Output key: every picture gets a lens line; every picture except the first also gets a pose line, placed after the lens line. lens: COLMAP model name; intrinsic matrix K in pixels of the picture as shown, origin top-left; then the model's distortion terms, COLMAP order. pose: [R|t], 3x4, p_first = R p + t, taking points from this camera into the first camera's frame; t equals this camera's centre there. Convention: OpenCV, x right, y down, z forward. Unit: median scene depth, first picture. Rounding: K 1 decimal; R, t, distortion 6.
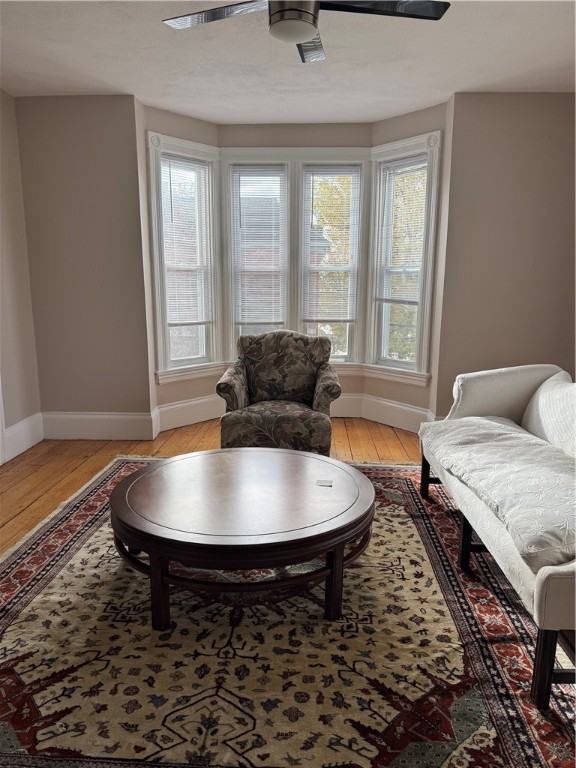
lens RADIAL K [[542.0, 0, 294.5], [0, 542.0, 387.5], [0, 0, 1]] dist [0.061225, -0.058942]
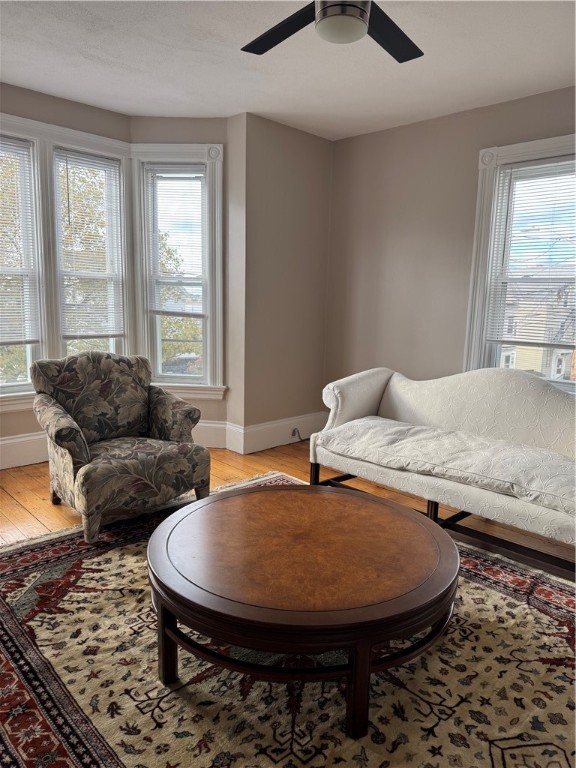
lens RADIAL K [[542.0, 0, 292.0], [0, 542.0, 384.7], [0, 0, 1]] dist [0.061225, -0.058942]
pose [[0.689467, -0.106471, 0.716450, -0.460475], [0.116037, 0.992598, 0.035843, -0.059565], [-0.714963, 0.058422, 0.696718, 0.264521]]
